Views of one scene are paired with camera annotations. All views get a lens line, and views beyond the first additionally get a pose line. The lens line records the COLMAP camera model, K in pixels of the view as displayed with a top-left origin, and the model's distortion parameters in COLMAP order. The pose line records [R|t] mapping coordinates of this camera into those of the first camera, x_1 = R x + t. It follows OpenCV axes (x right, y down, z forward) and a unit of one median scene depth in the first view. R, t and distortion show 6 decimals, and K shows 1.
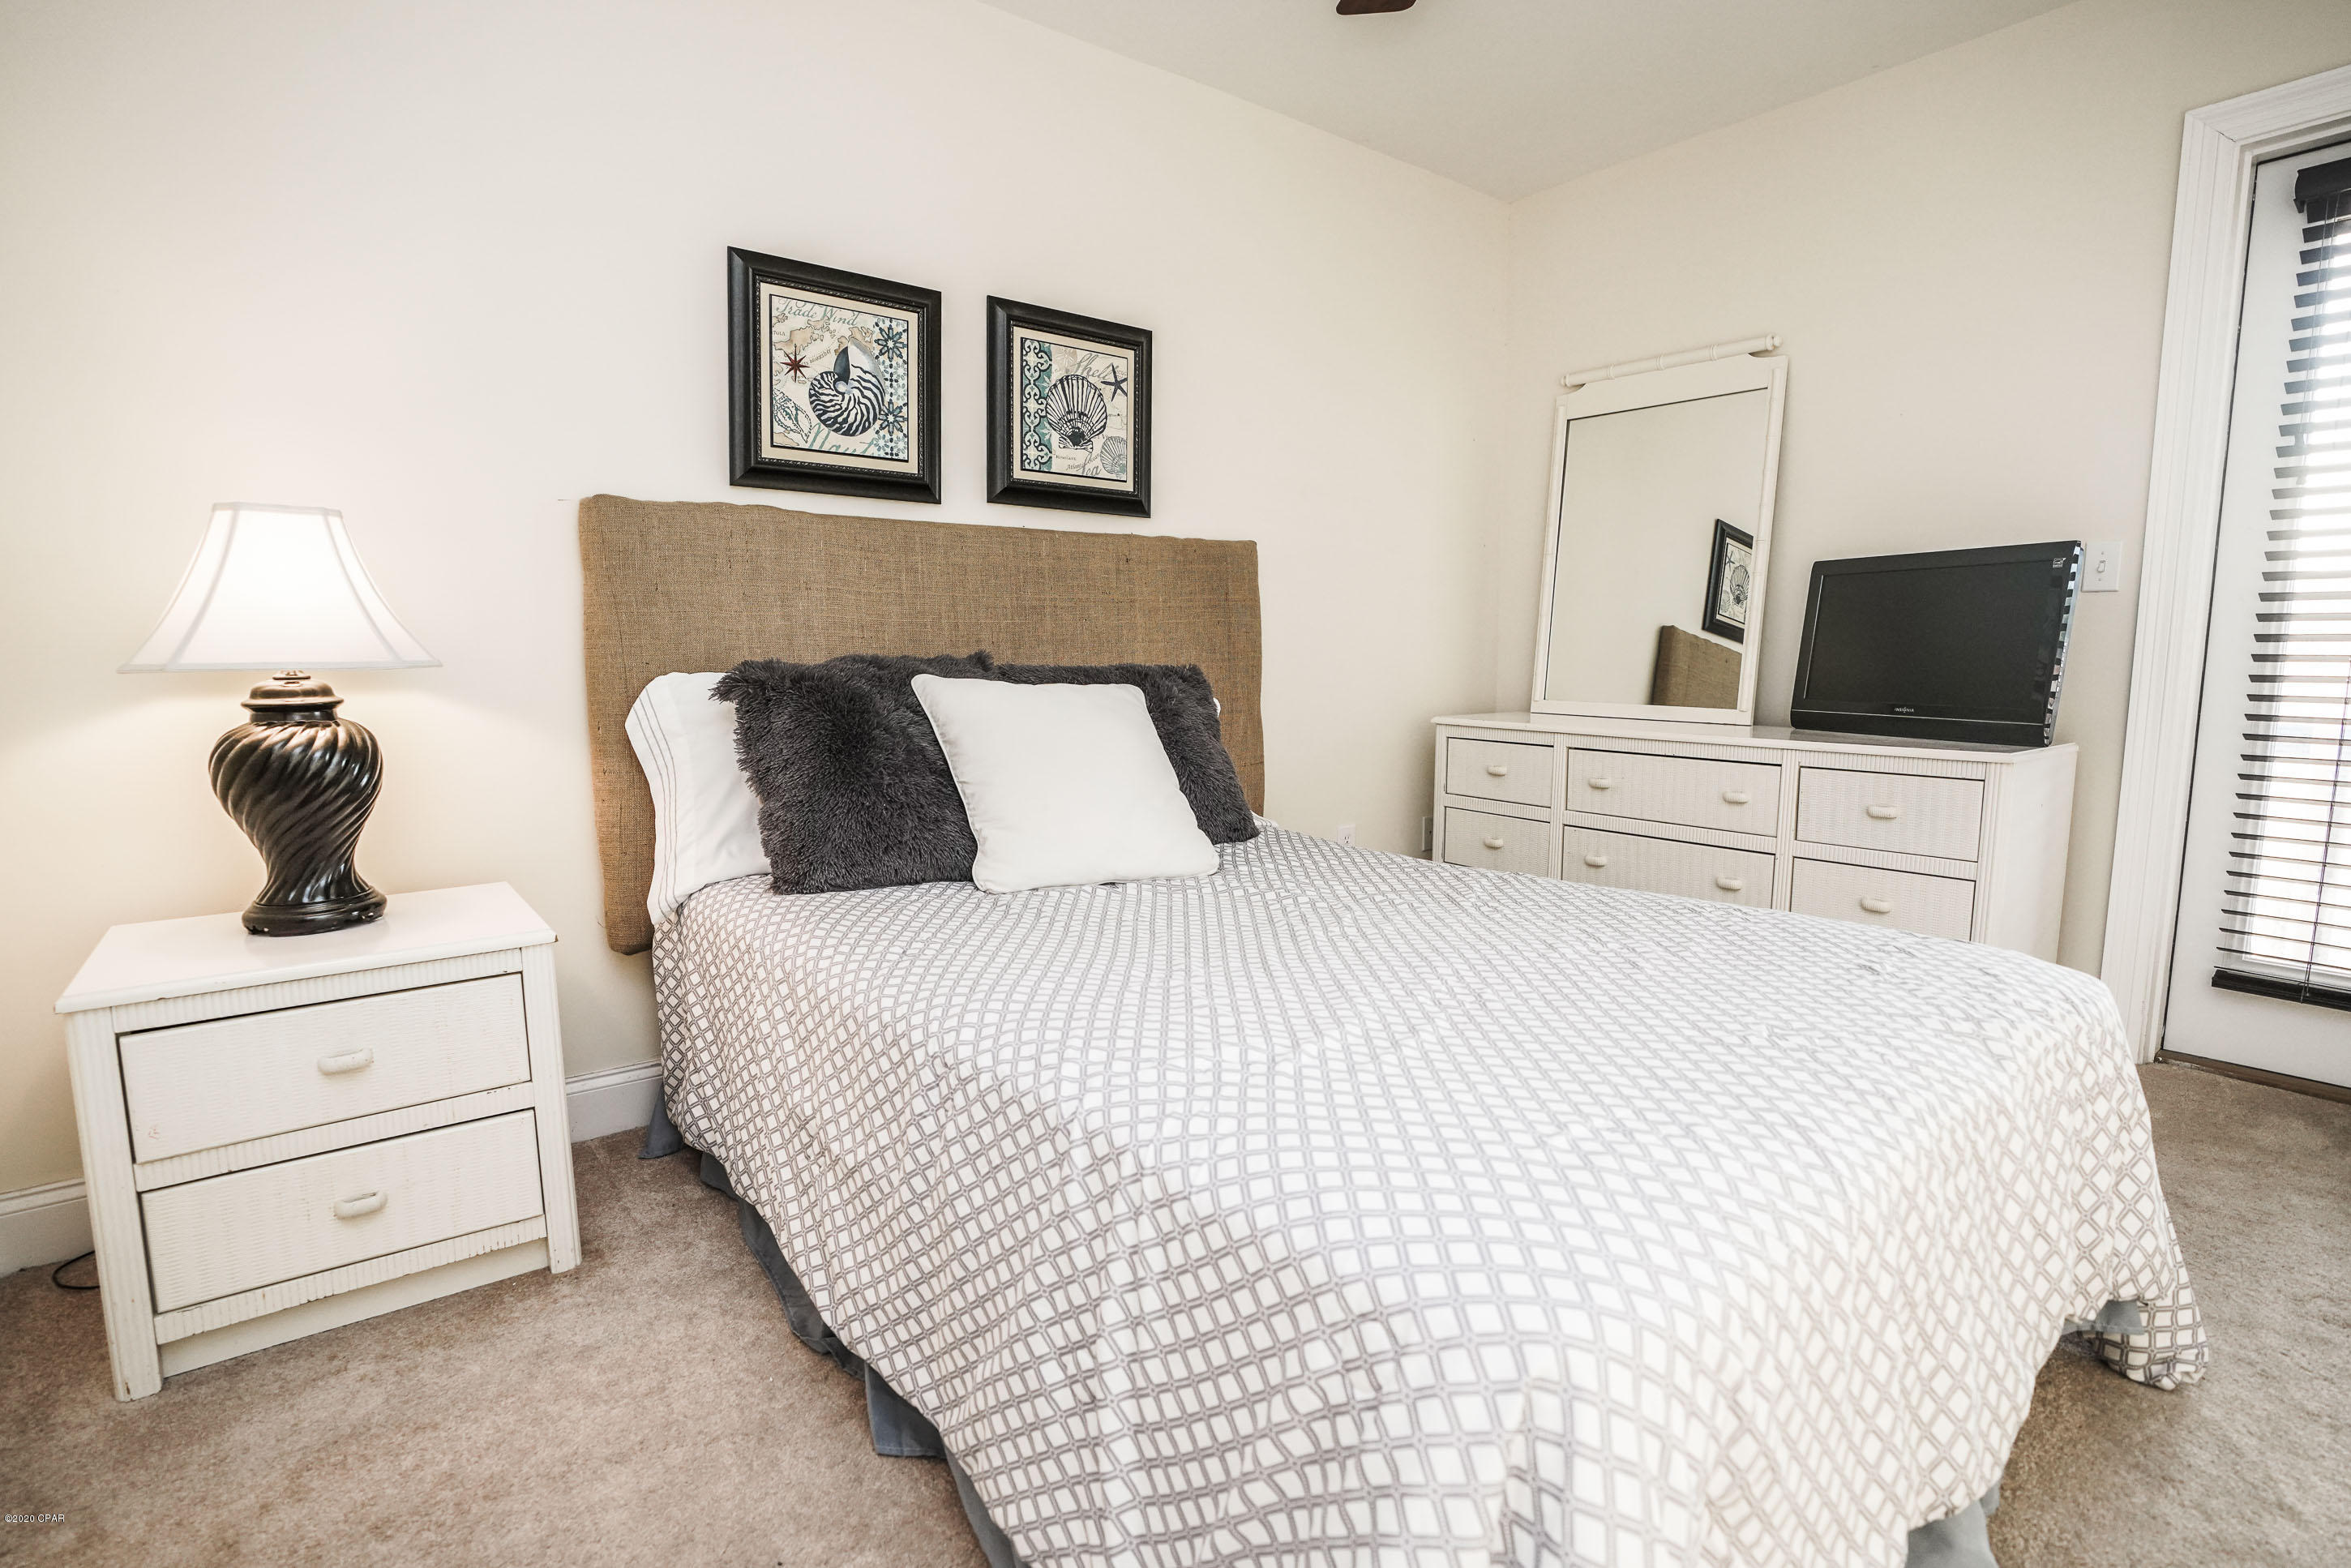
lens RADIAL K [[1133.0, 0, 1163.3], [0, 1133.0, 787.5], [0, 0, 1]] dist [-0.072270, 0.030413]
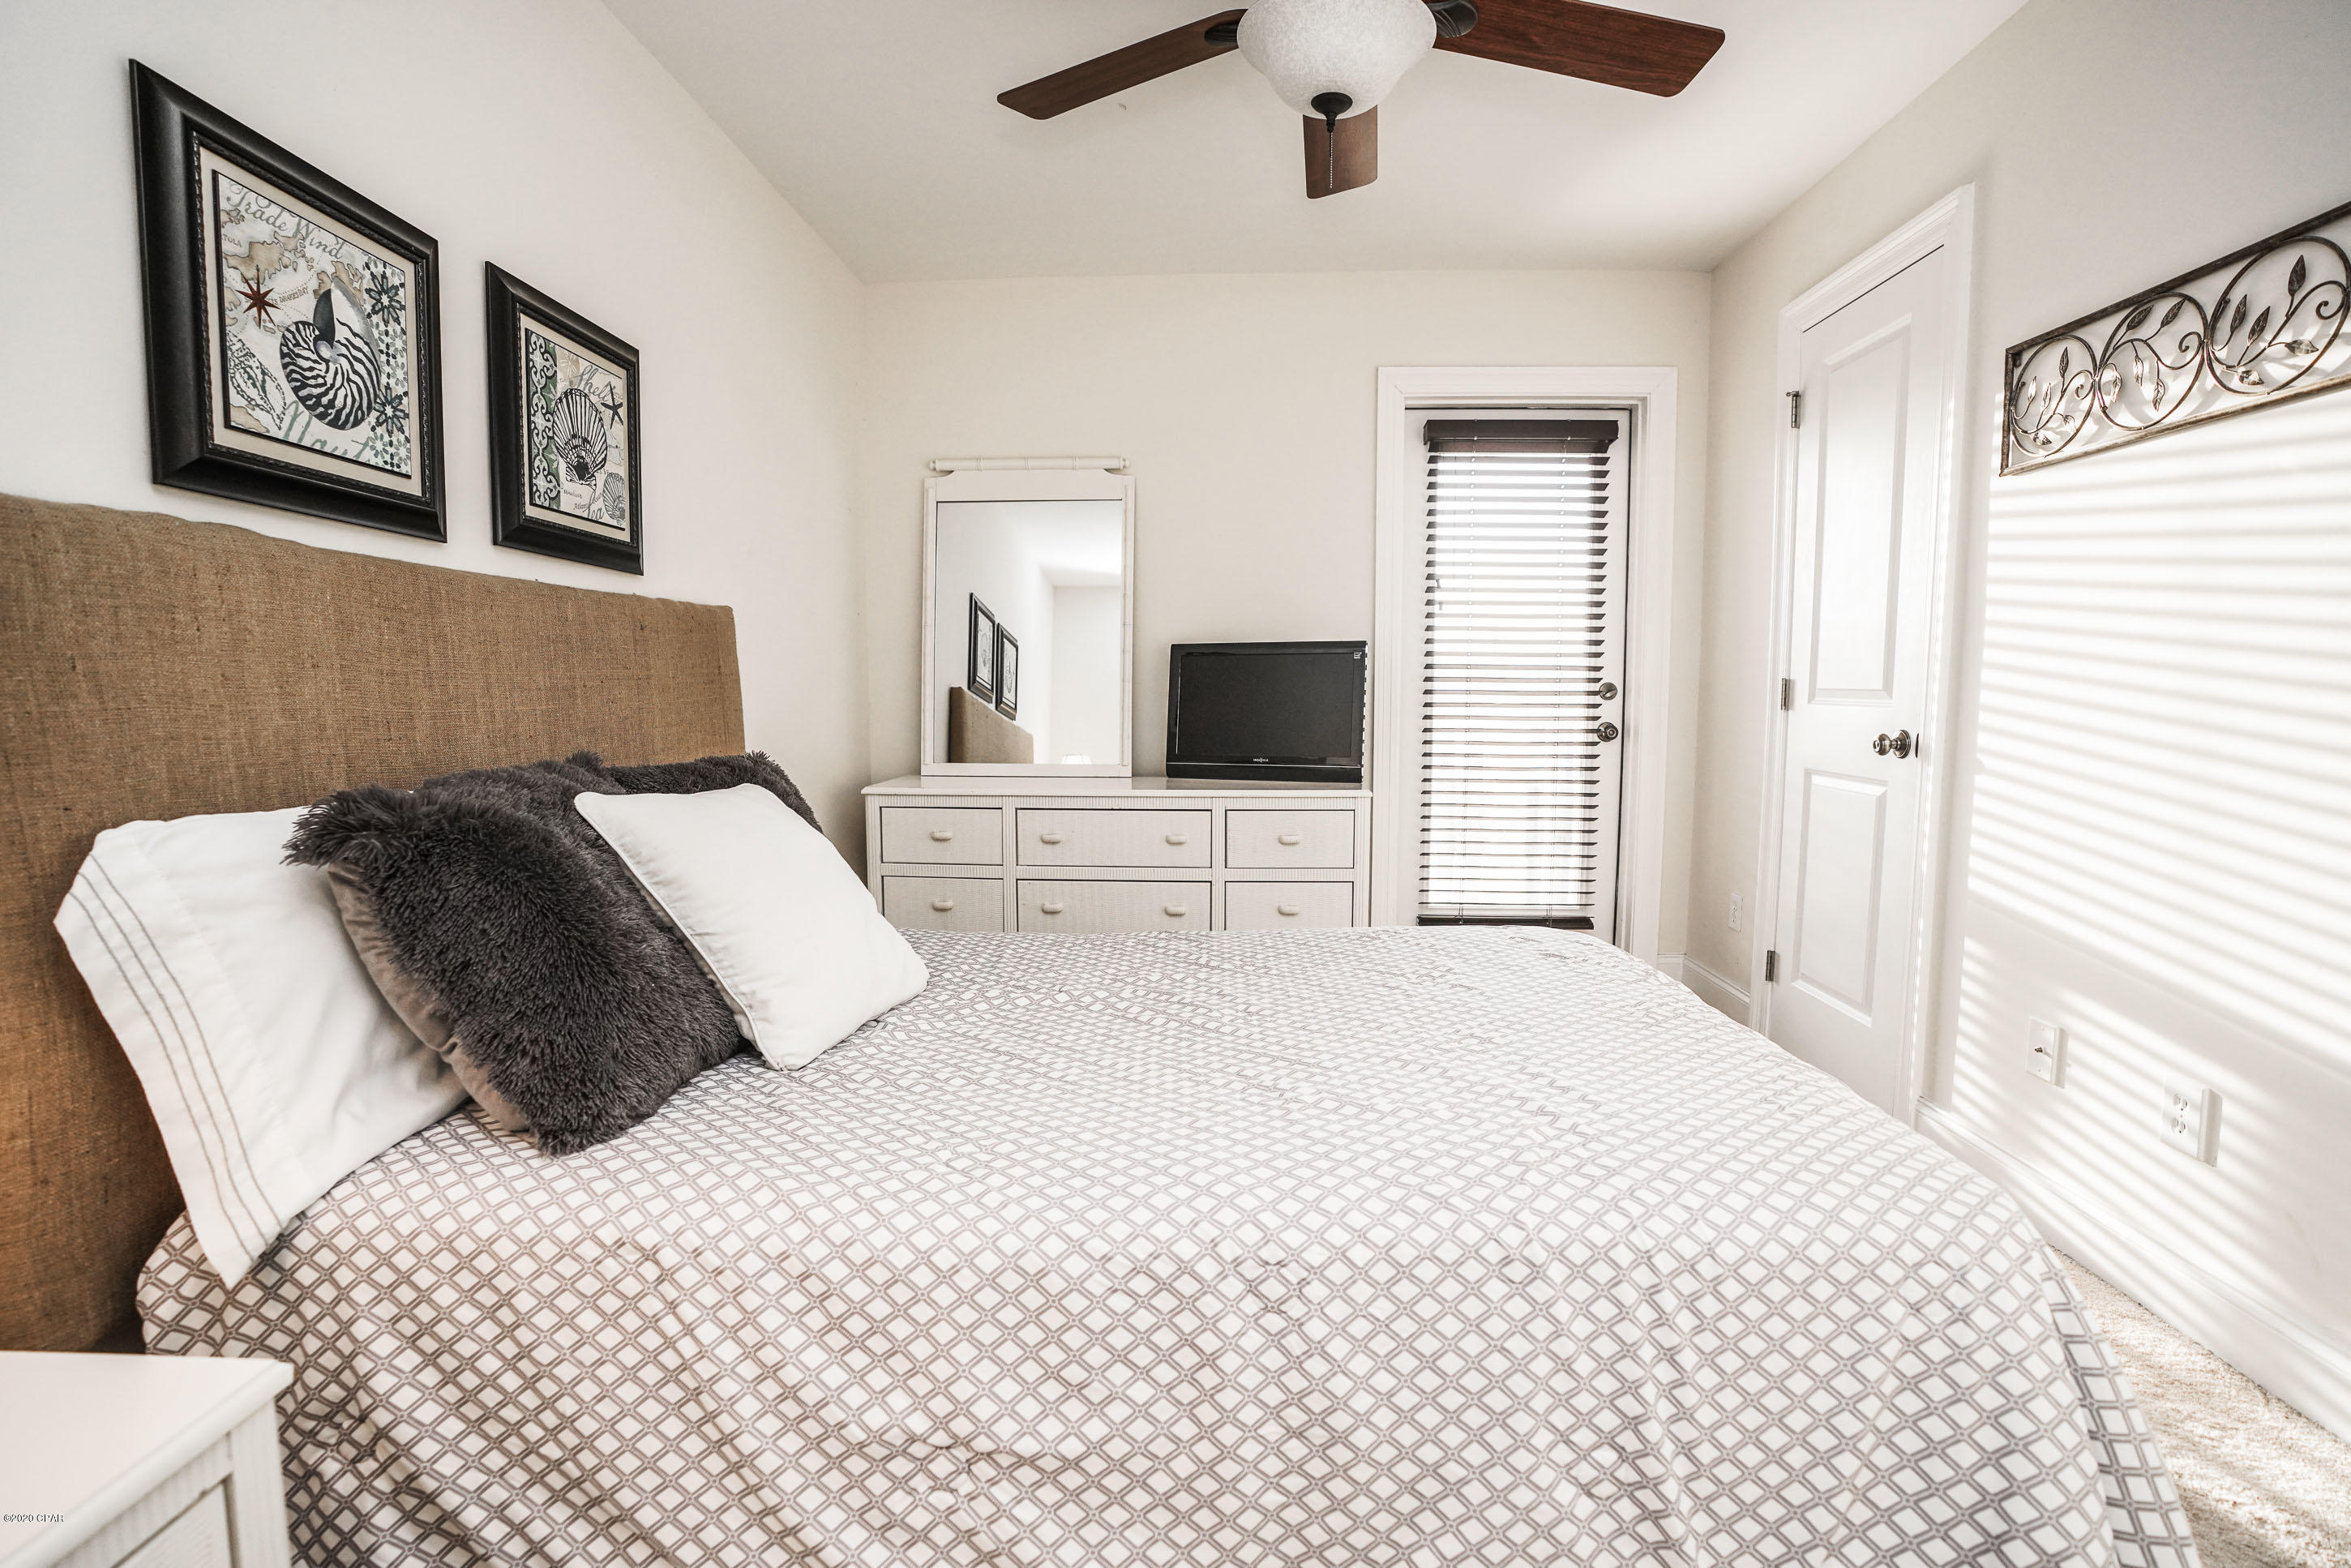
lens RADIAL K [[1086.8, 0, 1164.6], [0, 1086.8, 788.4], [0, 0, 1]] dist [-0.067516, 0.029110]
pose [[0.650806, -0.069964, 0.756013, -0.434361], [0.093738, 0.995531, 0.011437, -0.068159], [-0.753435, 0.063424, 0.654456, 0.252308]]
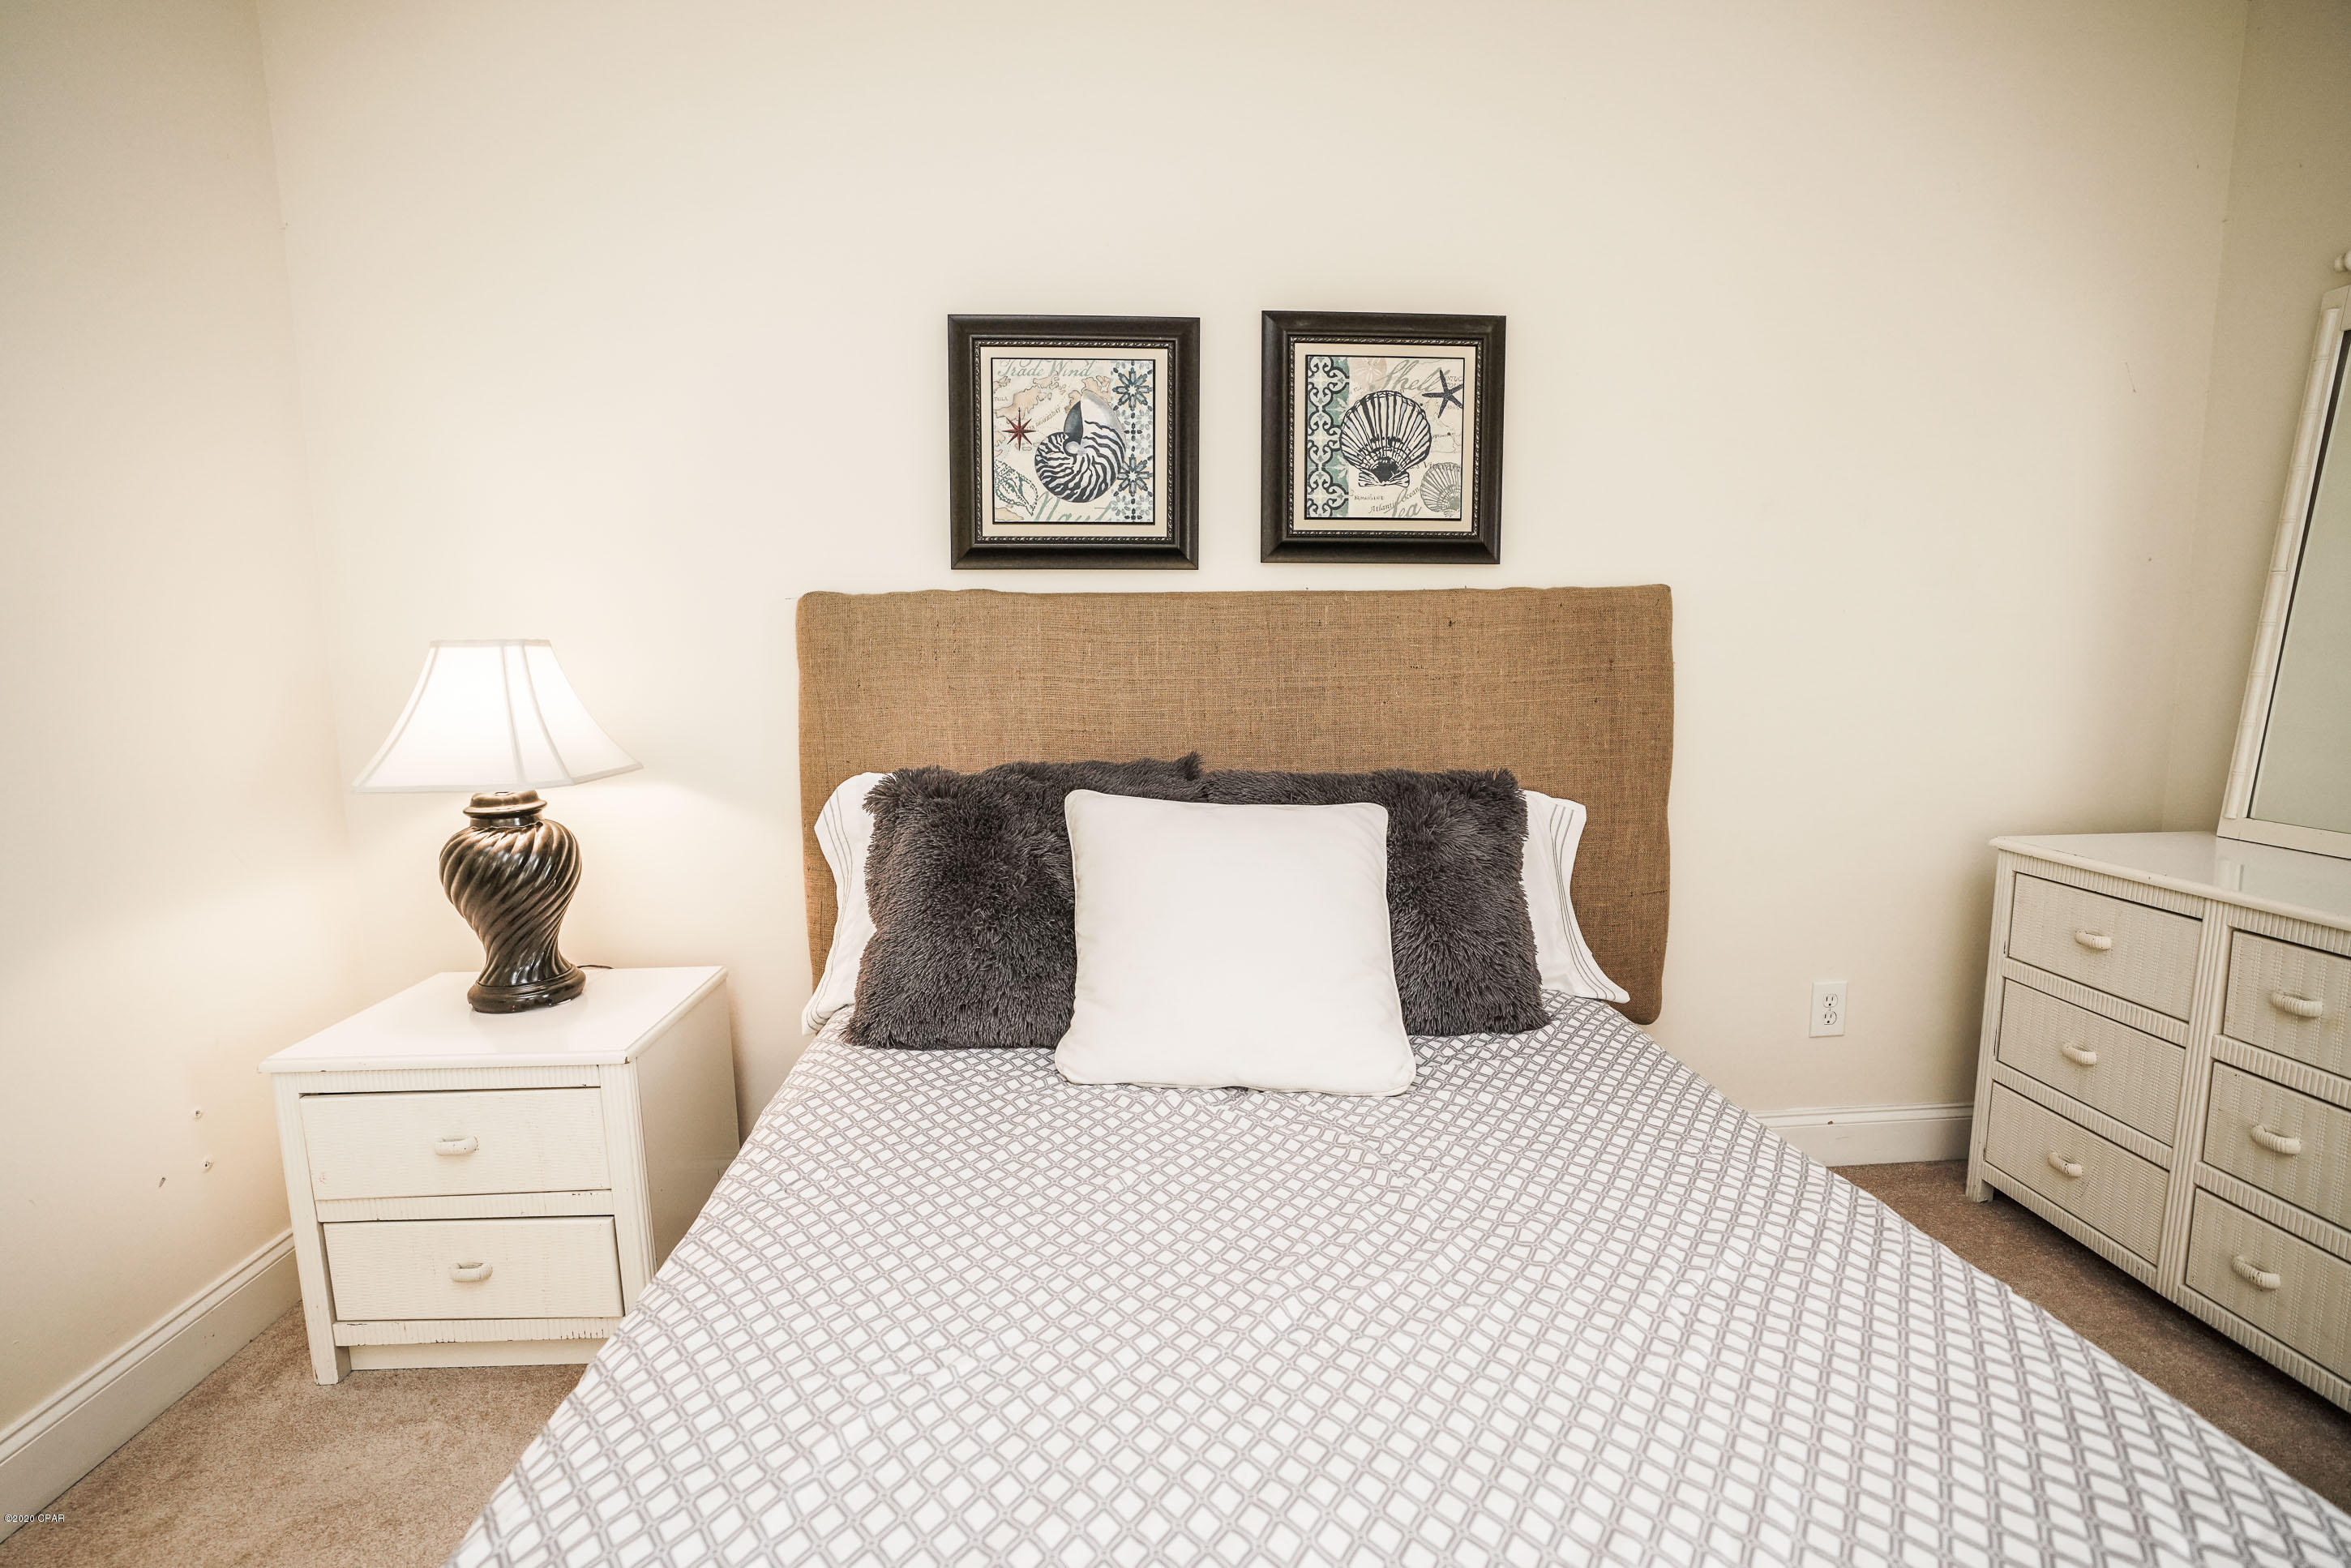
lens RADIAL K [[1128.8, 0, 1169.4], [0, 1128.8, 785.4], [0, 0, 1]] dist [-0.071639, 0.029920]
pose [[0.825465, 0.058787, -0.561384, 0.281391], [-0.055404, 0.998198, 0.023062, -0.113365], [0.561727, 0.012066, 0.827234, 0.303198]]
